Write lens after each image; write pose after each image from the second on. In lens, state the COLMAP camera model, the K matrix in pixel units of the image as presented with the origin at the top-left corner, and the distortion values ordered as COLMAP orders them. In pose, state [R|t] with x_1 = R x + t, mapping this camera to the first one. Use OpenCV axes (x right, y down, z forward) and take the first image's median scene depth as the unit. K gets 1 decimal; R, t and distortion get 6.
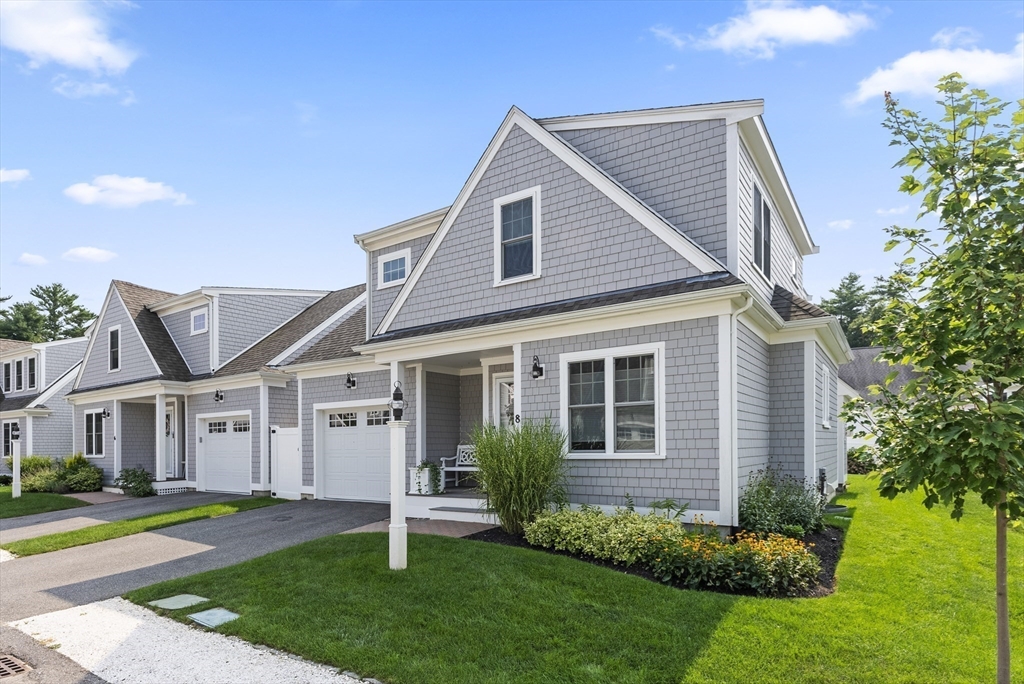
lens RADIAL K [[516.9, 0, 517.4], [0, 516.9, 446.3], [0, 0, 1]] dist [0.004908, 0.000154]
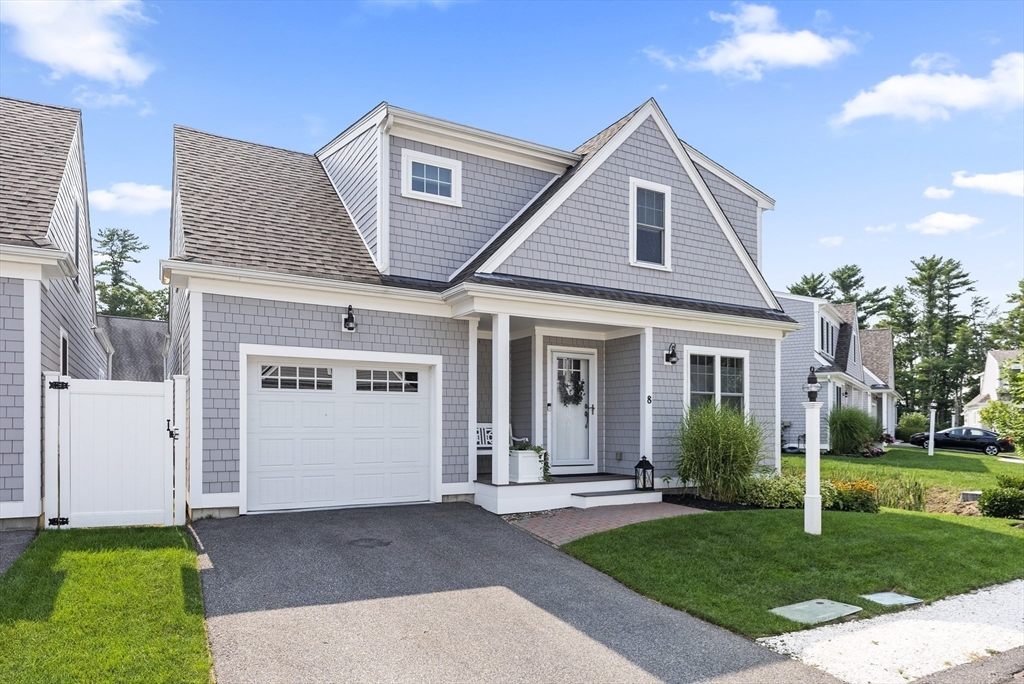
lens RADIAL K [[615.5, 0, 448.9], [0, 615.5, 430.7], [0, 0, 1]] dist [-0.000156, 0.001568]
pose [[0.522445, 0.007524, 0.852640, -1.255417], [-0.009445, 0.999951, -0.003036, 0.016569], [-0.852621, -0.006467, 0.522490, 0.692501]]
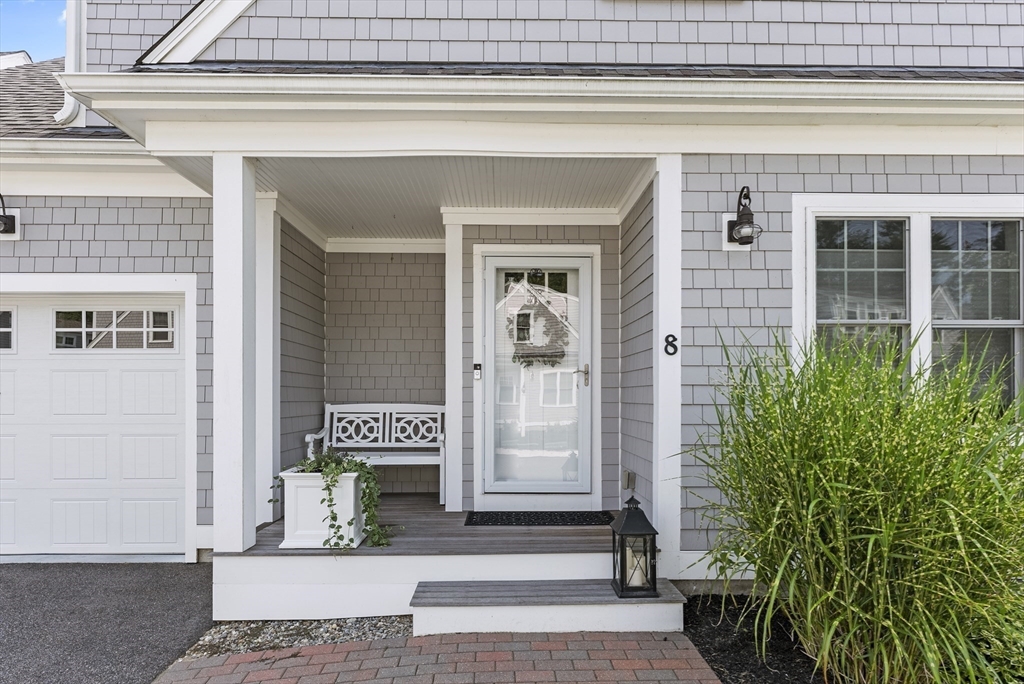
lens RADIAL K [[511.8, 0, 493.8], [0, 511.8, 399.8], [0, 0, 1]] dist [-0.001841, 0.000941]
pose [[0.833691, 0.008441, 0.552167, -0.325131], [-0.009843, 0.999951, -0.000425, -0.009936], [-0.552144, -0.005081, 0.833733, 0.744034]]
